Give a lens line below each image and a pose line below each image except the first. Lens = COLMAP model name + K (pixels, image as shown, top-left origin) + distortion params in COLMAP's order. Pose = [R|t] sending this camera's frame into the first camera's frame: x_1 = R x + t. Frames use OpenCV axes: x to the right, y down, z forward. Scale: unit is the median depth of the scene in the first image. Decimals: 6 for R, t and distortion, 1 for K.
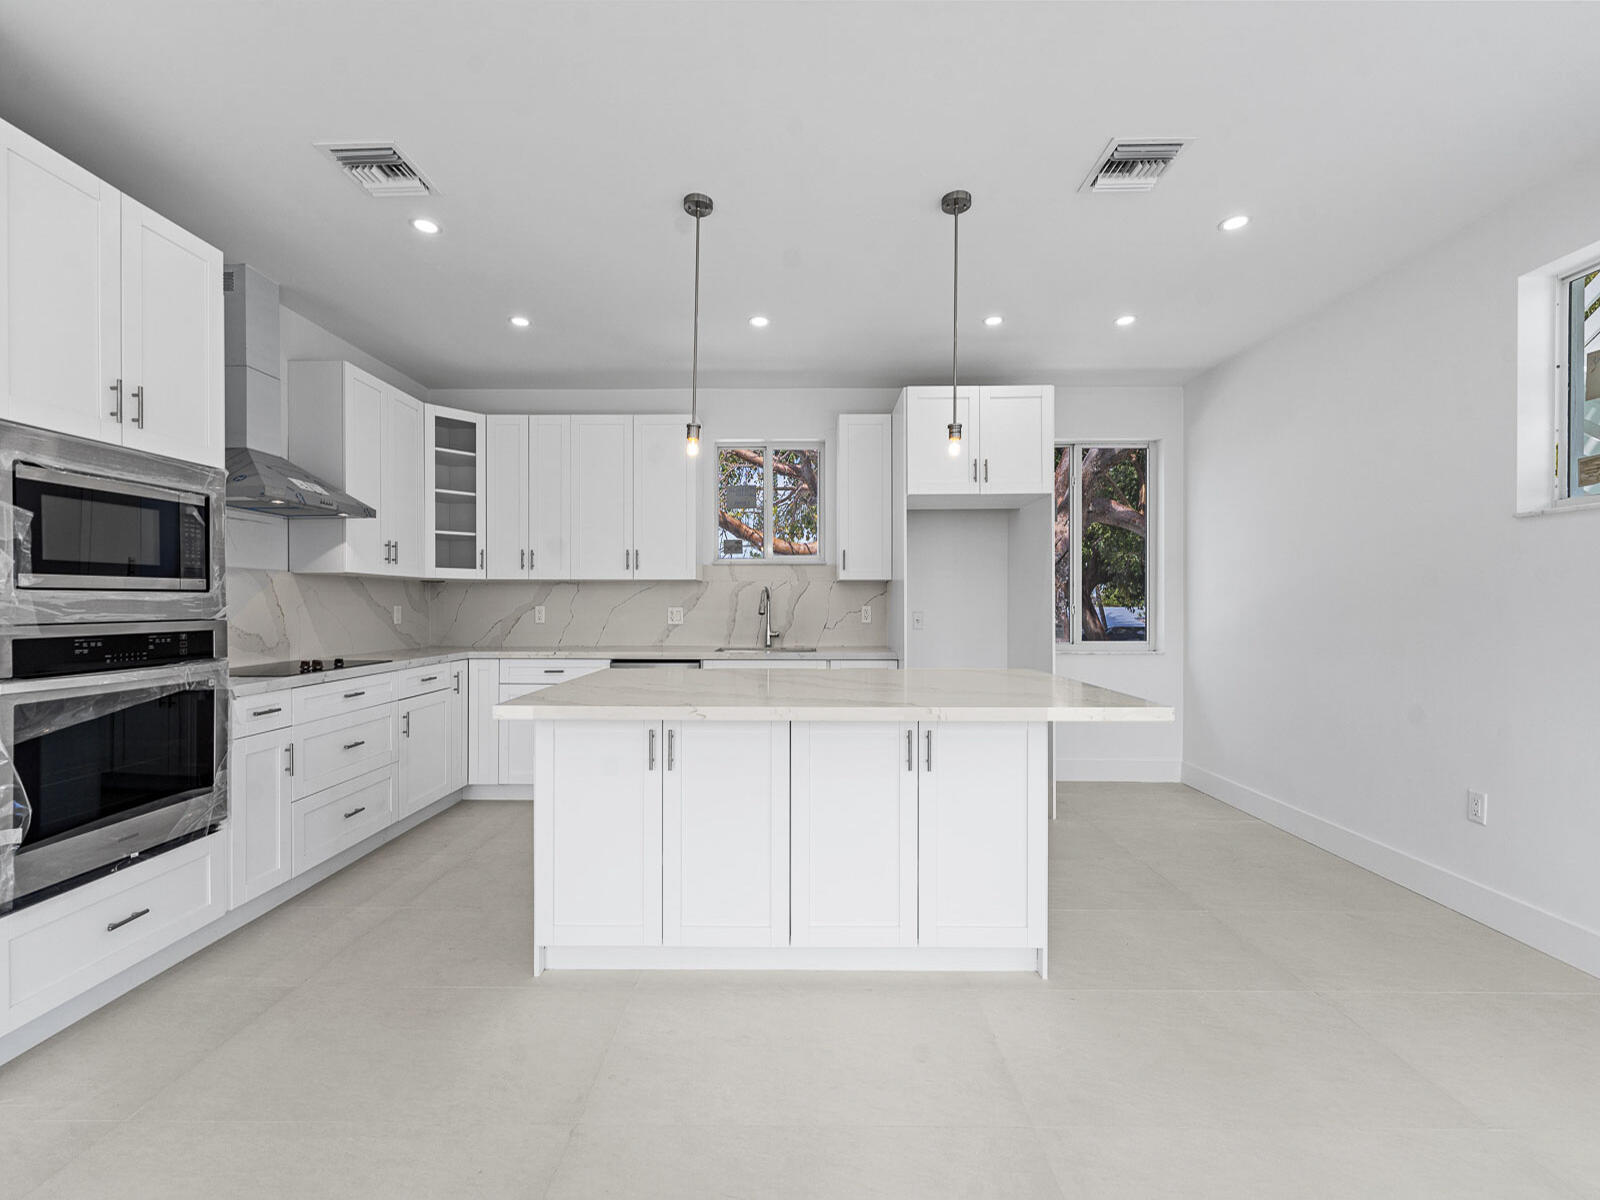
lens RADIAL K [[661.6, 0, 801.8], [0, 661.6, 593.7], [0, 0, 1]] dist [0.000409, -0.000595]
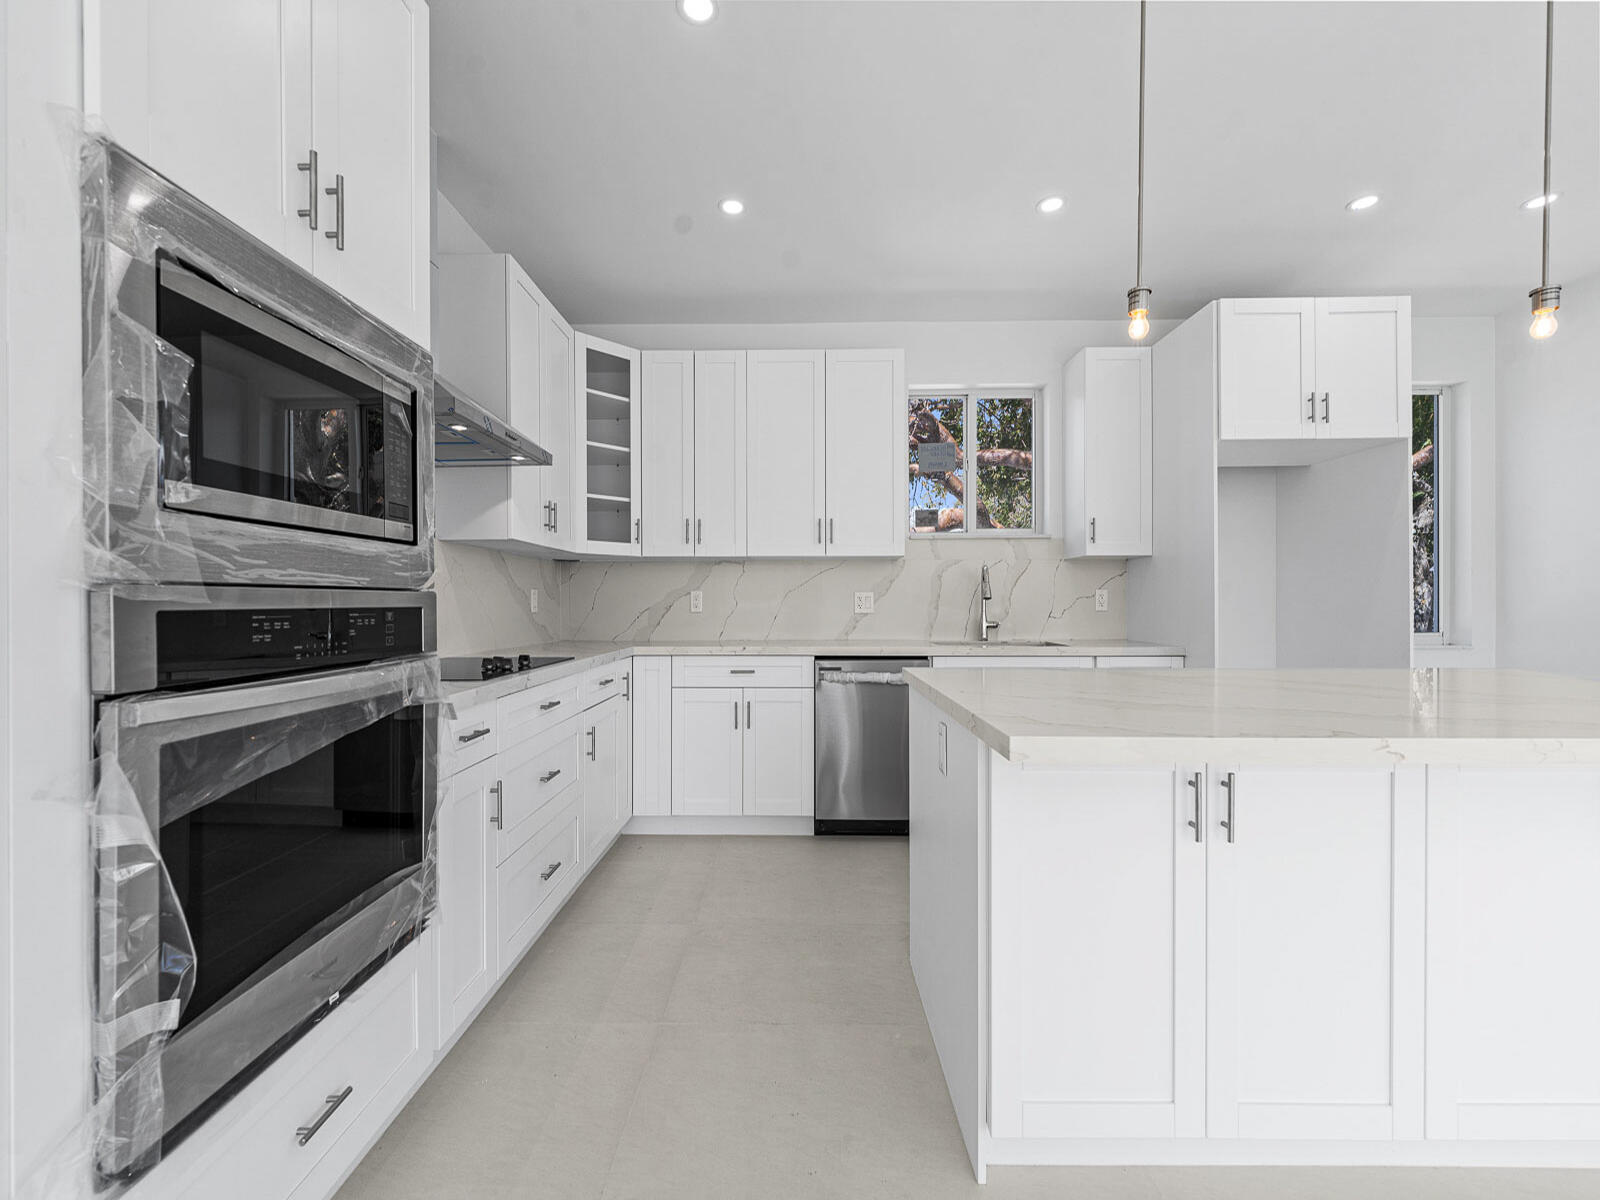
lens RADIAL K [[659.1, 0, 796.3], [0, 659.1, 592.3], [0, 0, 1]] dist [0.001473, 0.000053]
pose [[0.999991, -0.002536, -0.003469, -0.469481], [0.002534, 0.999996, -0.000848, 0.037165], [0.003471, 0.000839, 0.999994, 0.334443]]
